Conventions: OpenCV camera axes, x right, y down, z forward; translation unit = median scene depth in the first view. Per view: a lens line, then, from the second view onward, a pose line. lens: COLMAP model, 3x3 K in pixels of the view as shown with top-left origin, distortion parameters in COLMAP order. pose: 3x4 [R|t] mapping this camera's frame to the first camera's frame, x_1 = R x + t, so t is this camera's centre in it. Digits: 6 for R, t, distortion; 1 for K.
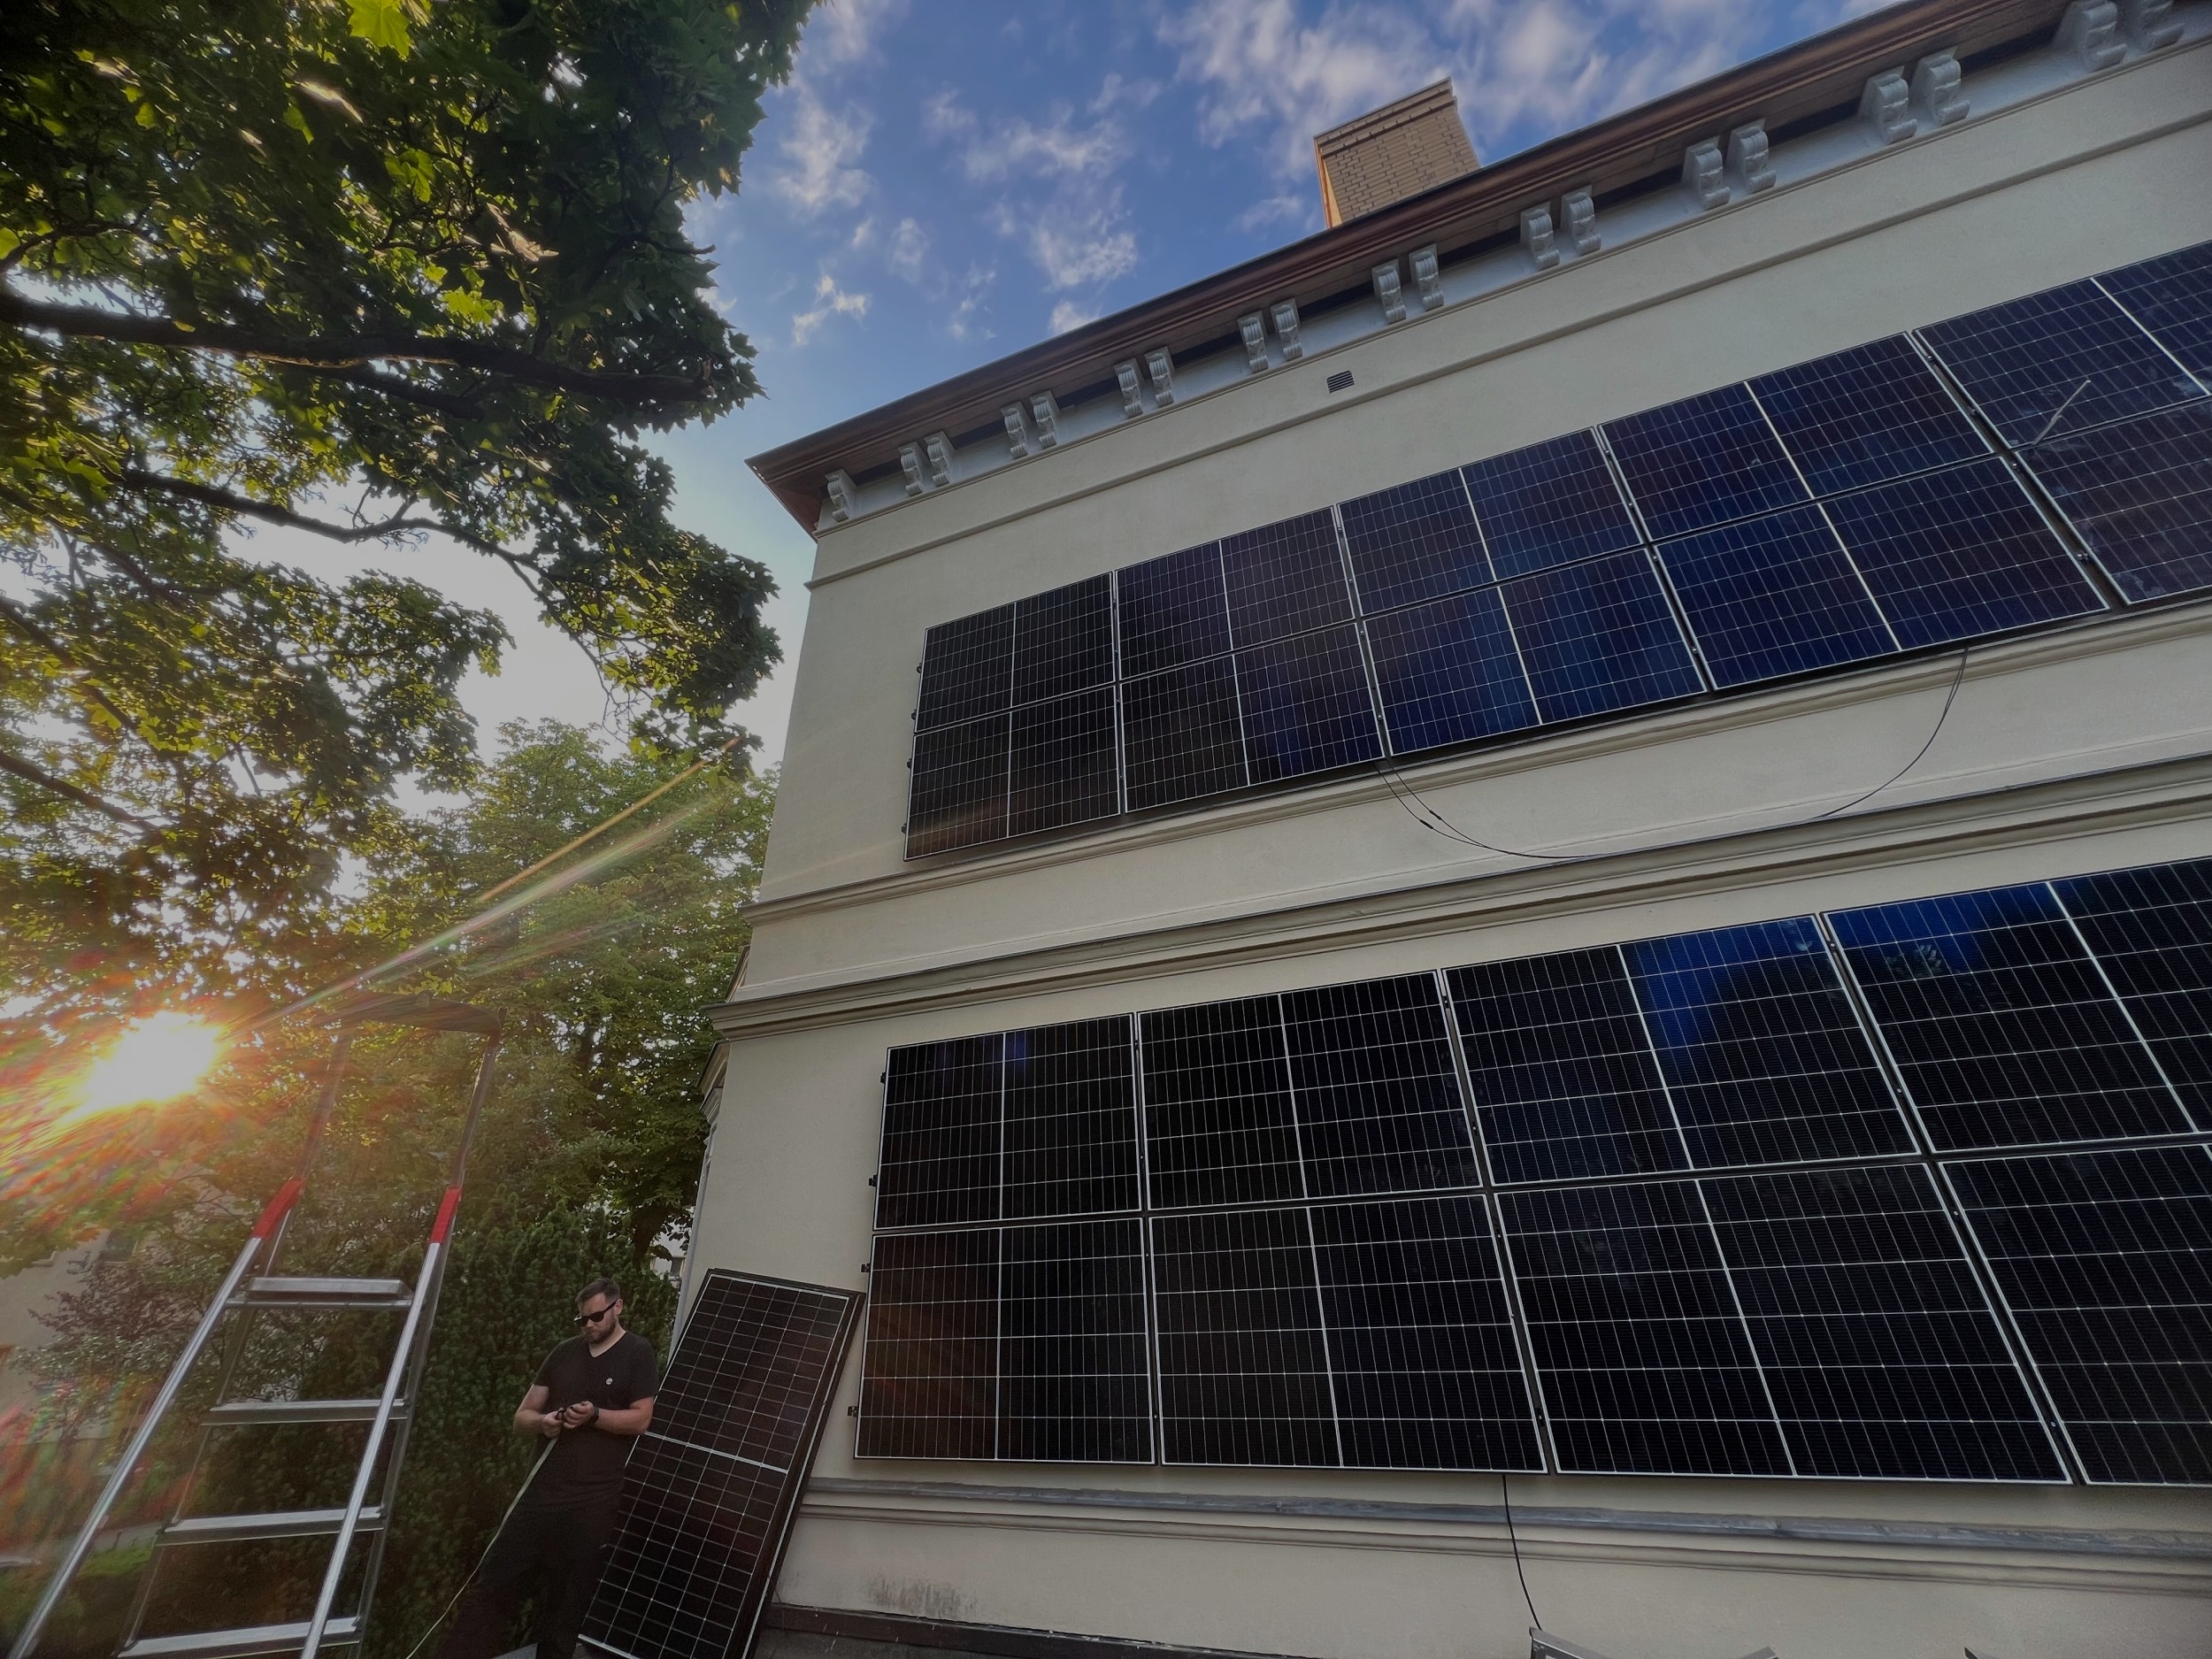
lens RADIAL K [[880.8, 0, 1101.9], [0, 880.8, 826.2], [0, 0, 1]] dist [-0.003387, 0.001477]
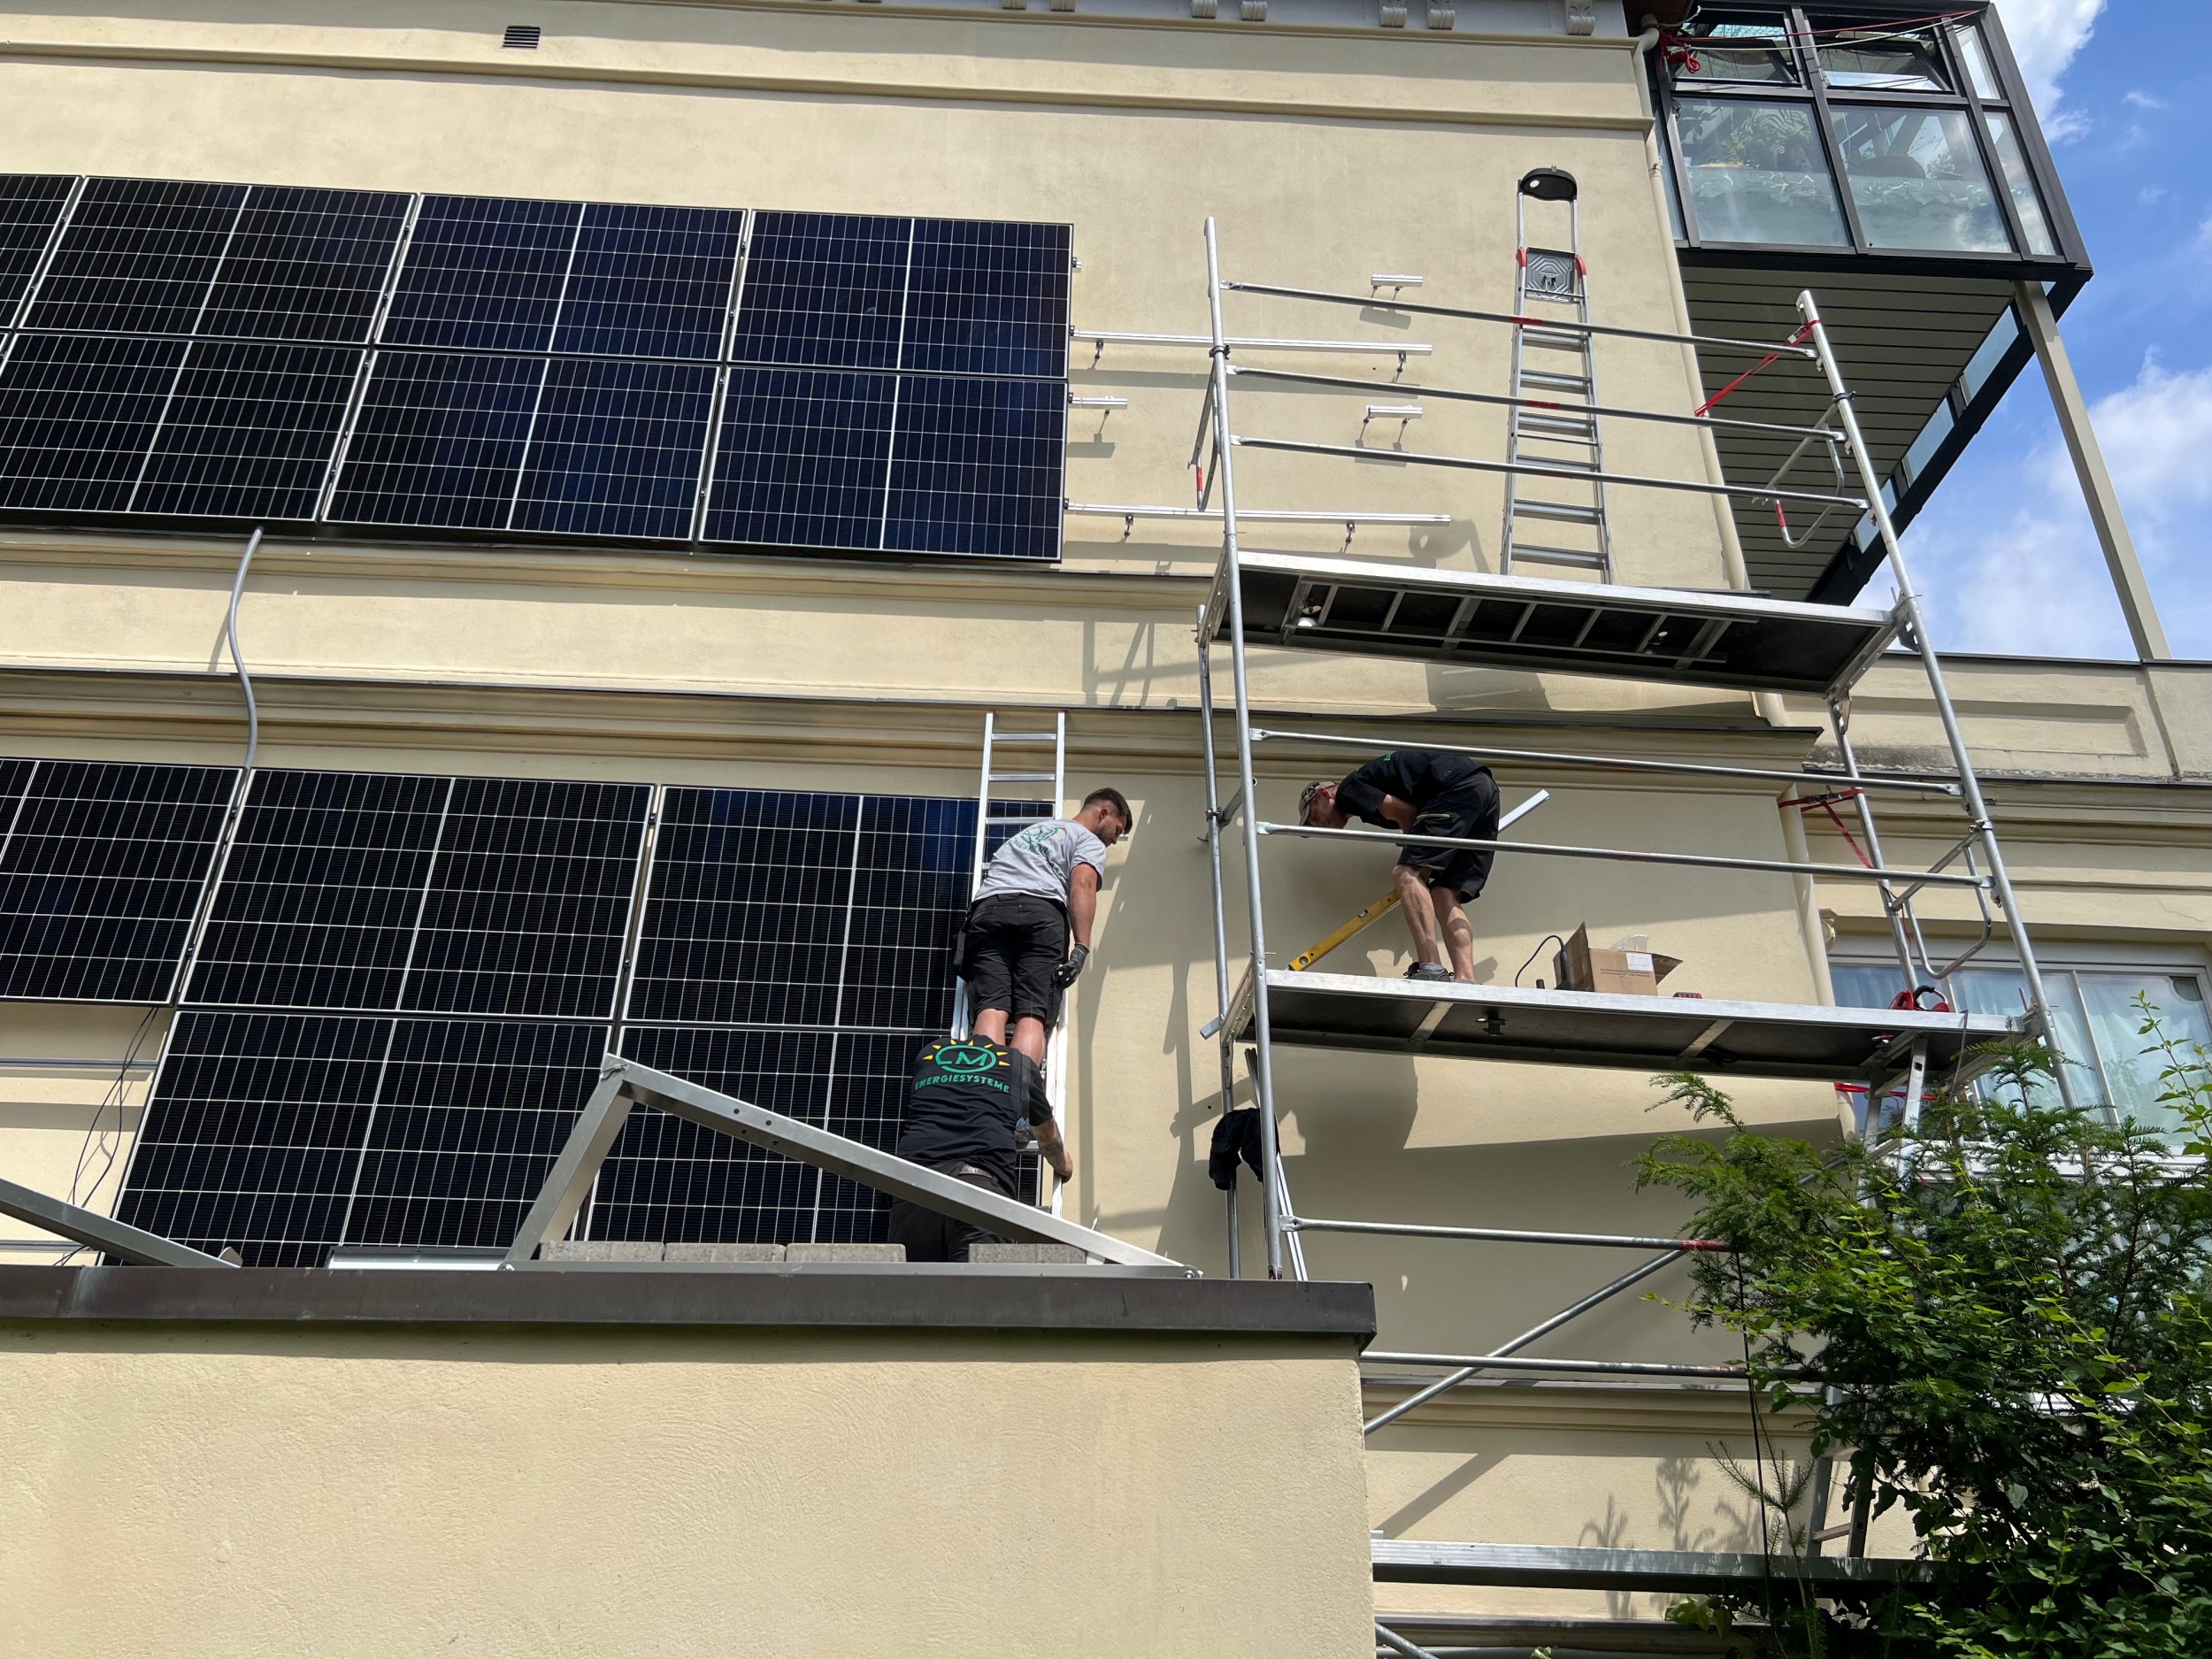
lens RADIAL K [[1668.2, 0, 1103.4], [0, 1668.2, 839.5], [0, 0, 1]] dist [0.034975, -0.032763]
pose [[0.914954, 0.229080, 0.332238, 0.531198], [-0.228620, 0.972650, -0.041050, 0.094136], [-0.332555, -0.038398, 0.942302, -0.607181]]
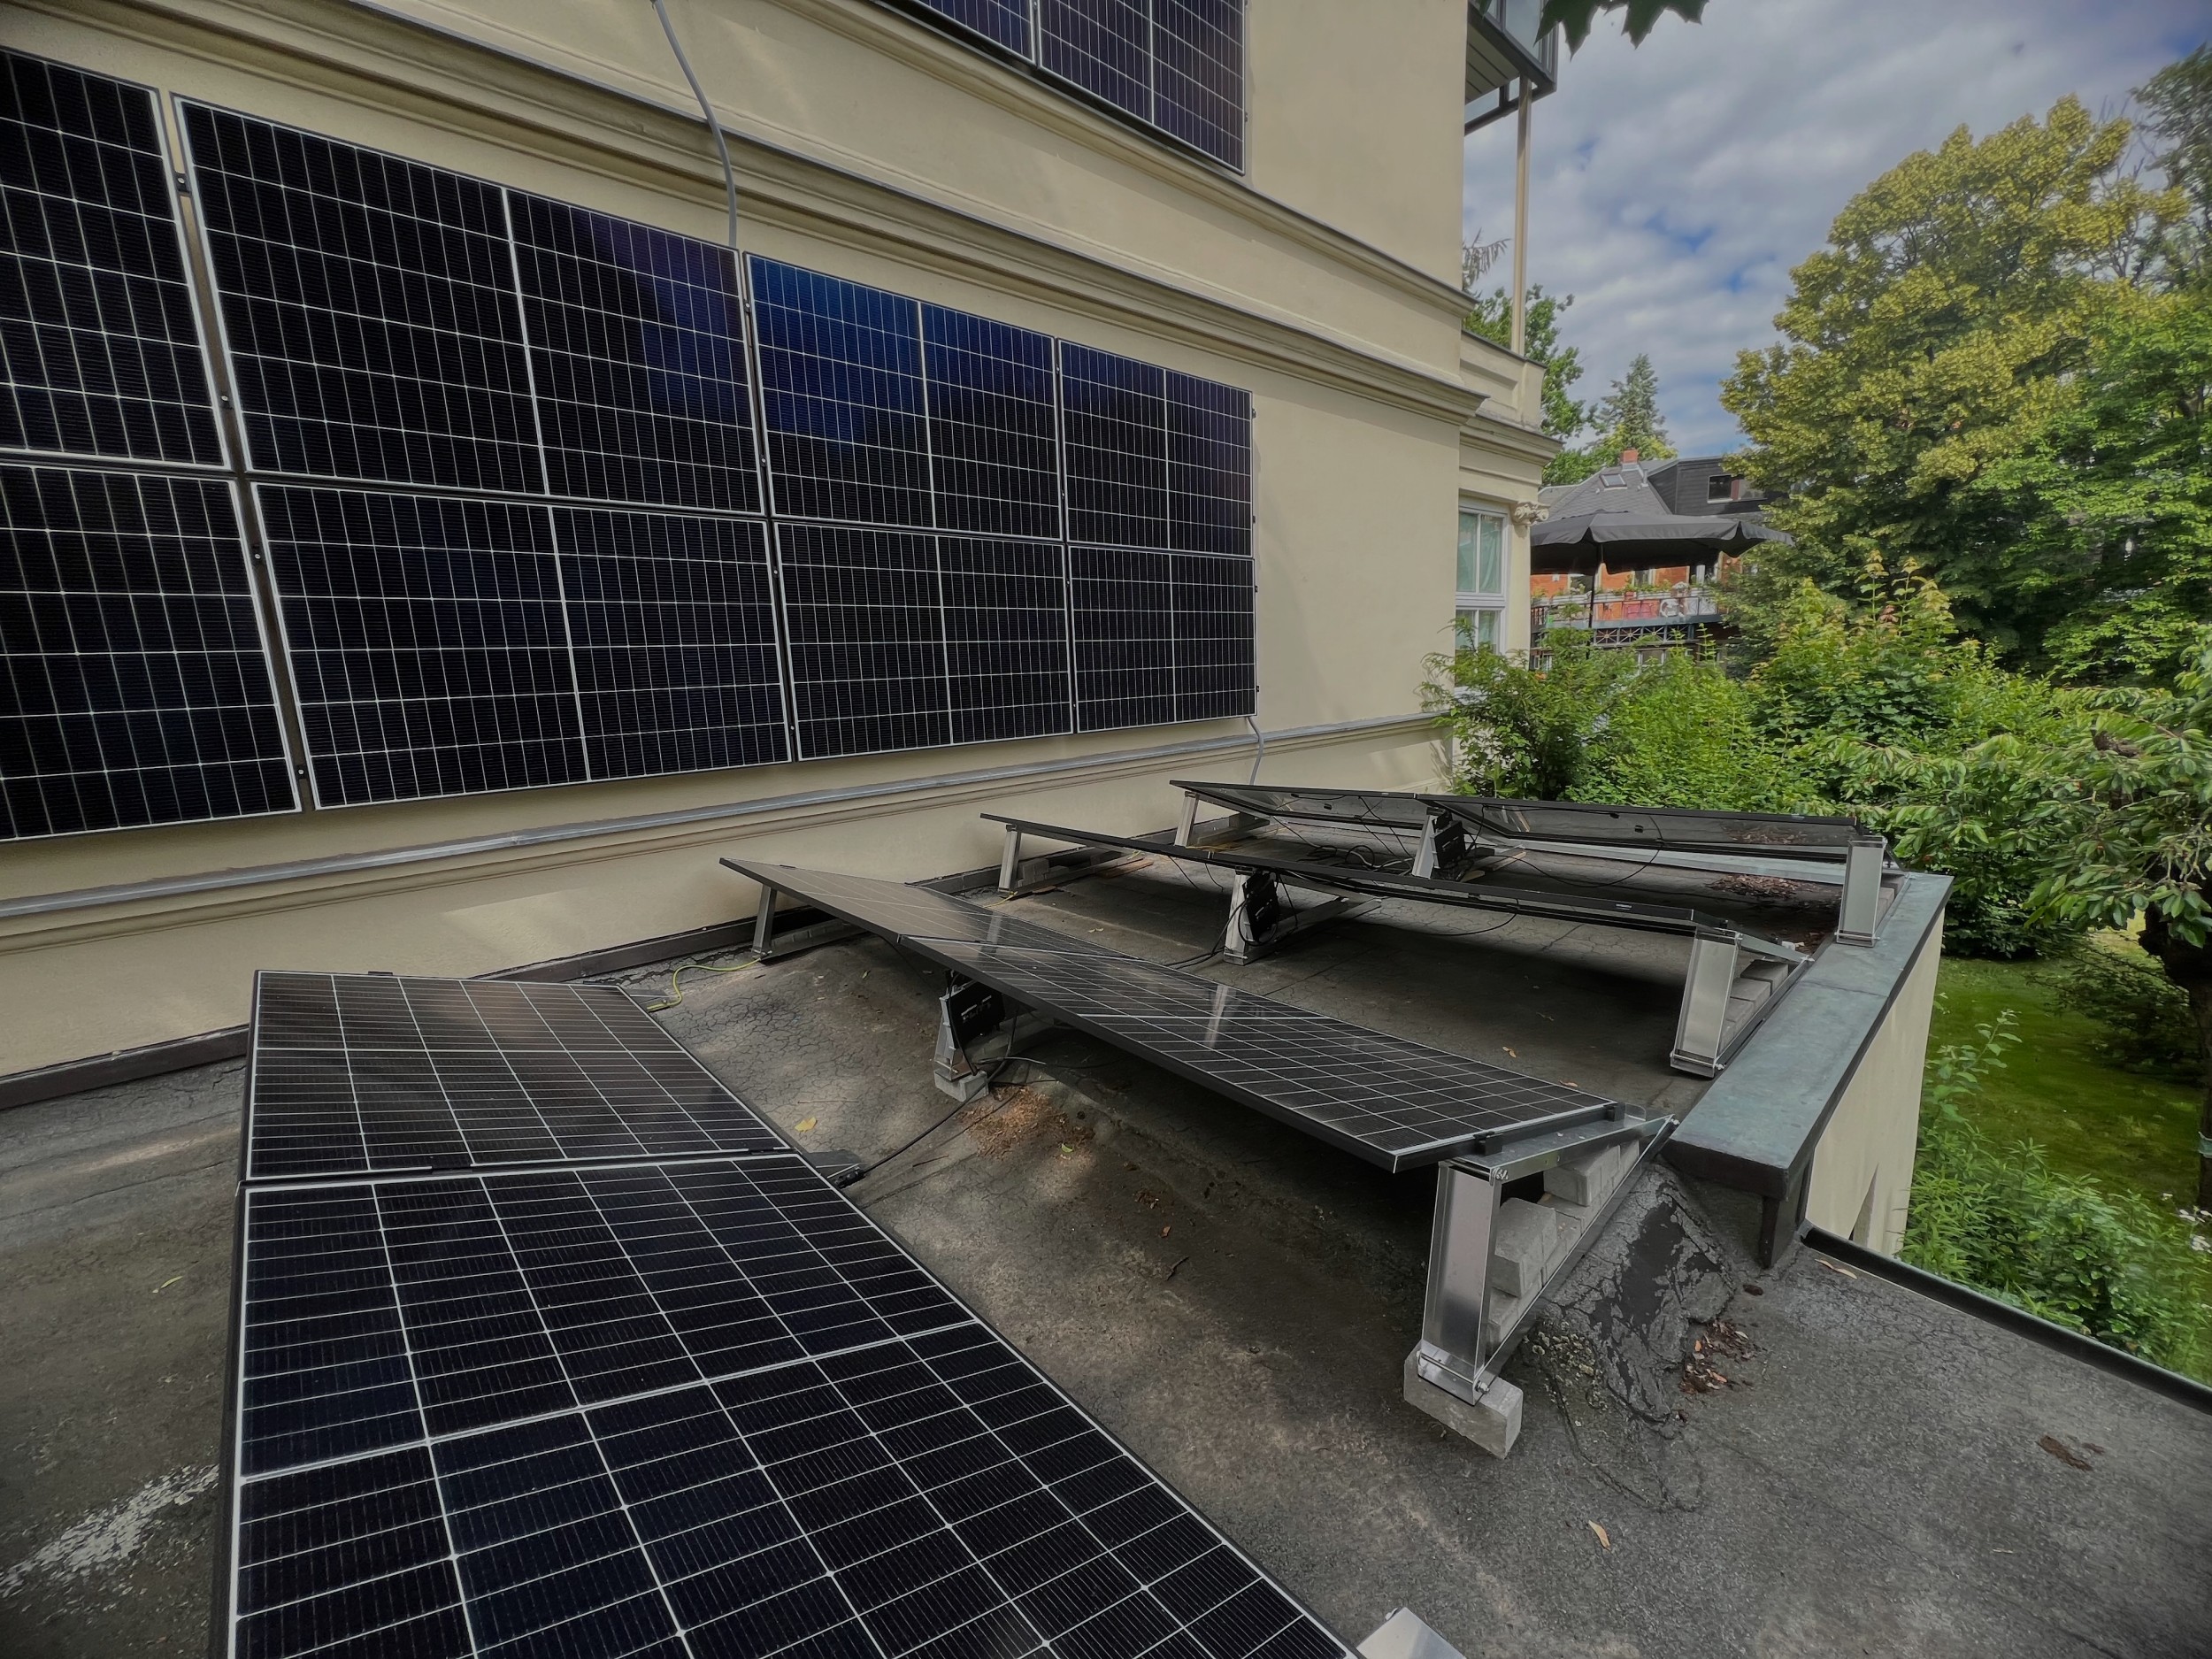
lens RADIAL K [[880.8, 0, 1100.7], [0, 880.8, 826.2], [0, 0, 1]] dist [-0.003387, 0.001477]
pose [[0.456149, -0.151039, 0.876992, -0.217766], [-0.395501, 0.848408, 0.351828, 0.168564], [-0.797187, -0.507337, 0.327265, 0.188772]]
